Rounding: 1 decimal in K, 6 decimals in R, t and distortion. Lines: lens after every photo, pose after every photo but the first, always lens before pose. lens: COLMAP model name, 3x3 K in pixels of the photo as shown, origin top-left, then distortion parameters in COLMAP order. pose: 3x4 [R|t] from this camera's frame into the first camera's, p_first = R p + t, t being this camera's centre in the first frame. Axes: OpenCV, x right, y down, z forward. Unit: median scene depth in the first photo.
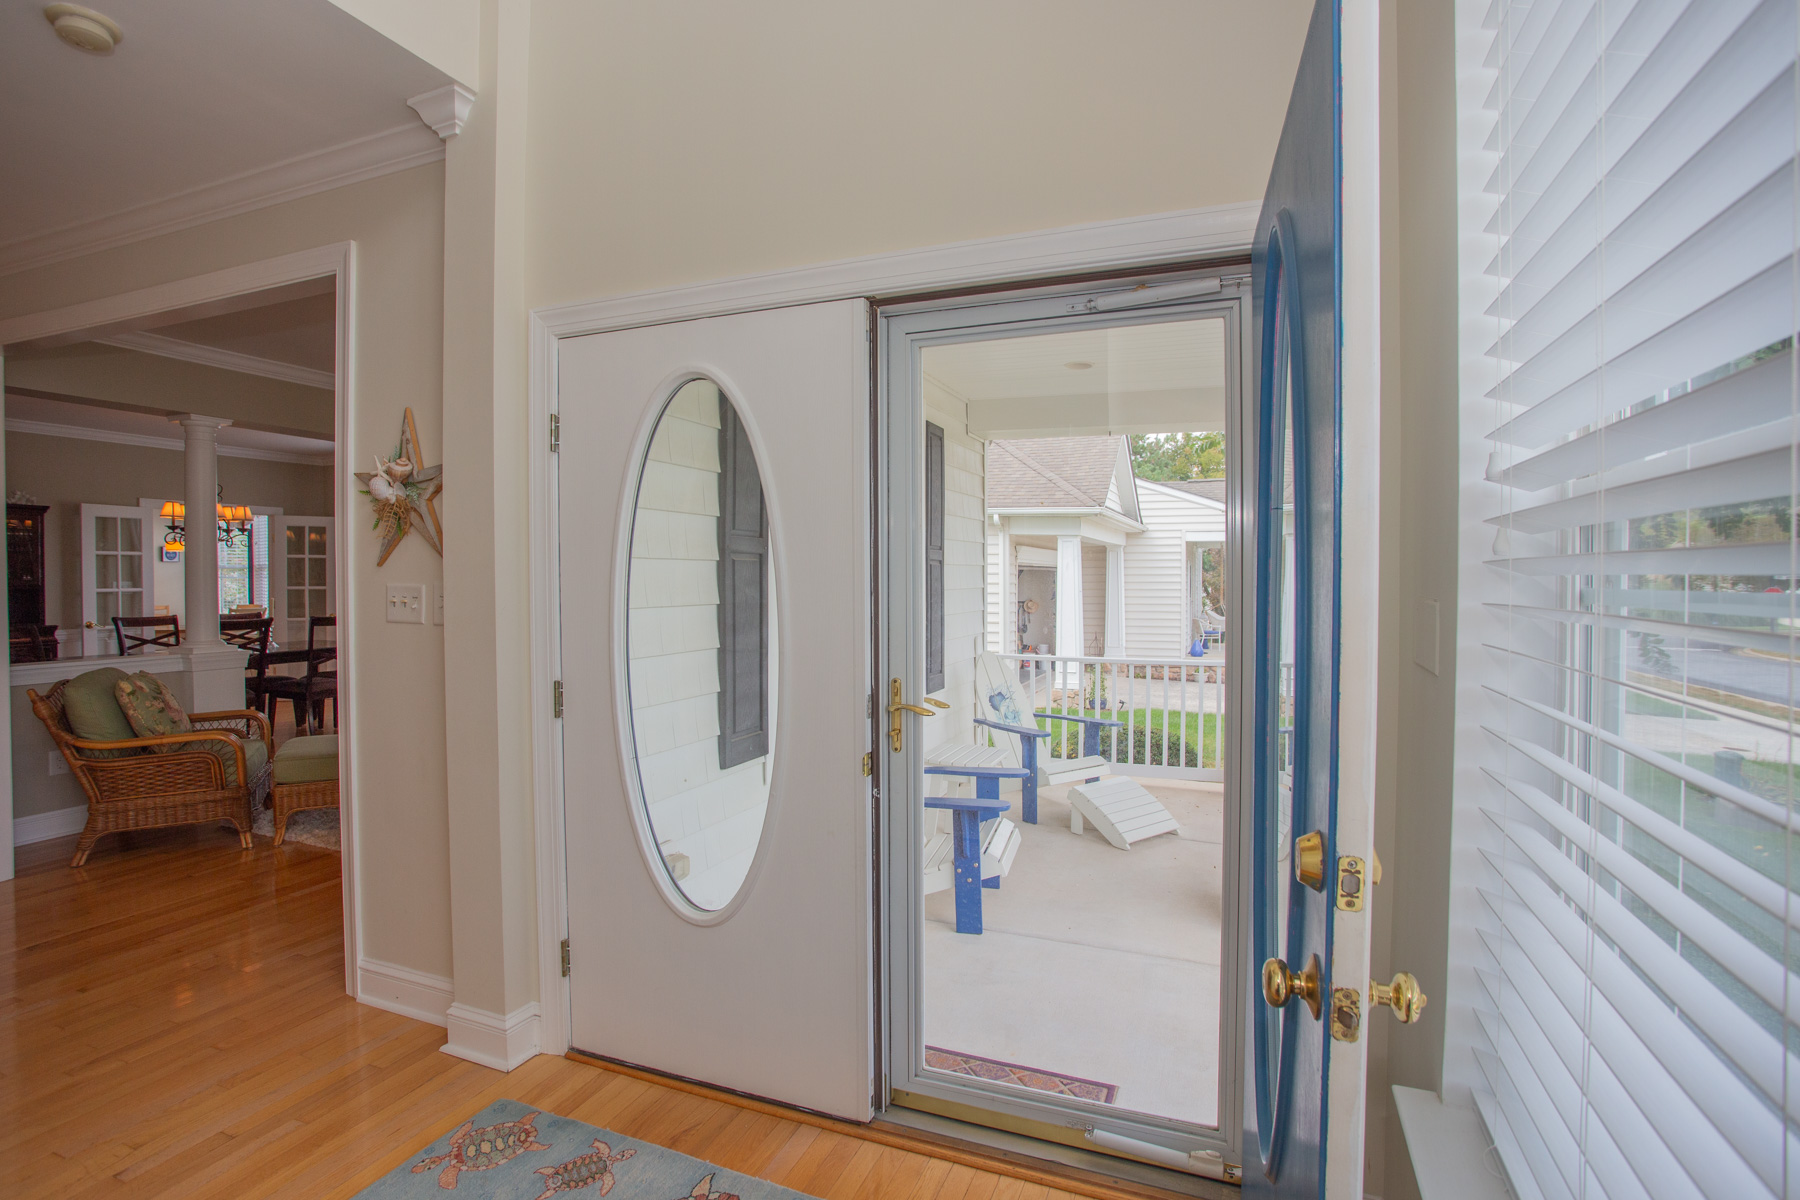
lens RADIAL K [[875.1, 0, 890.2], [0, 875.1, 593.6], [0, 0, 1]] dist [-0.075717, 0.031255]
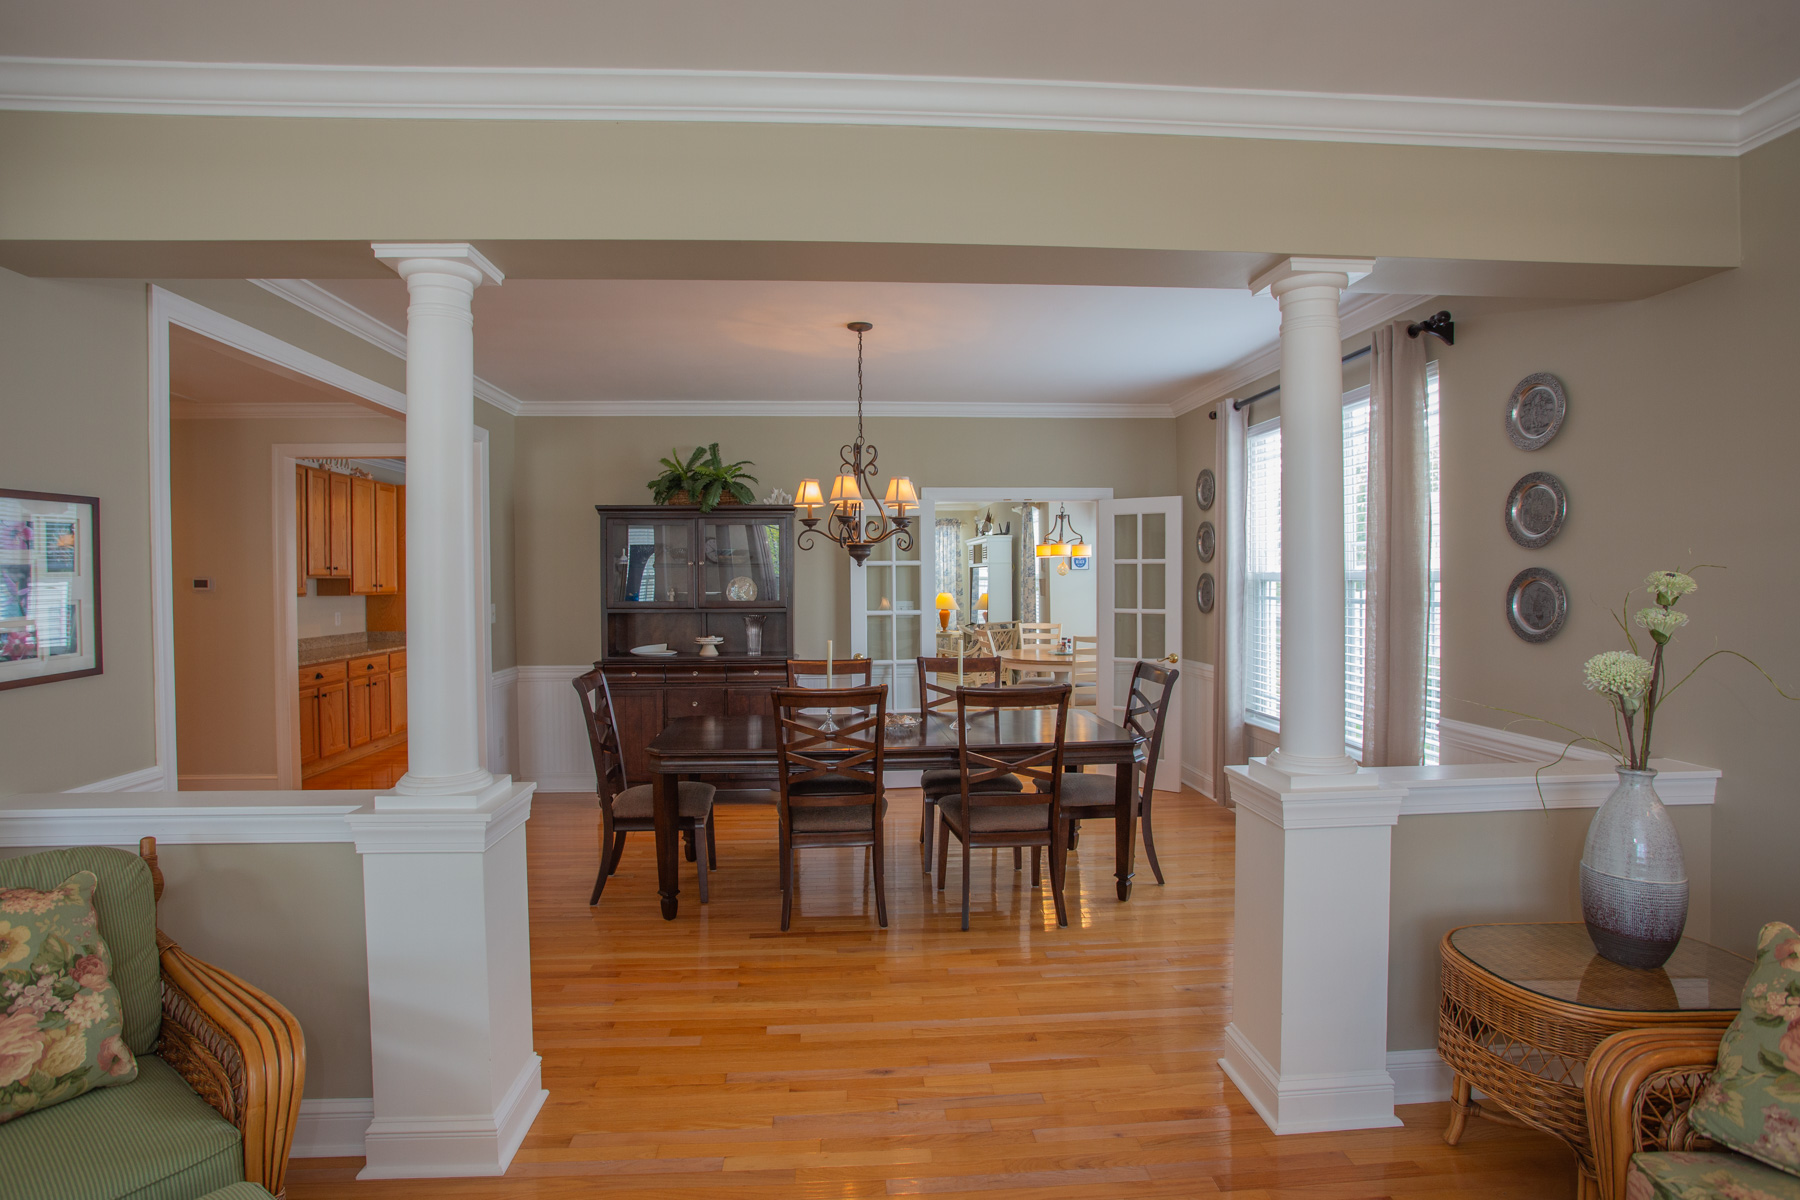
lens RADIAL K [[909.3, 0, 877.6], [0, 909.3, 599.9], [0, 0, 1]] dist [-0.070678, 0.034769]
pose [[0.426839, 0.017429, -0.904160, -0.223145], [-0.012458, 0.999833, 0.013392, -0.030766], [0.904242, 0.005548, 0.426984, 0.750011]]
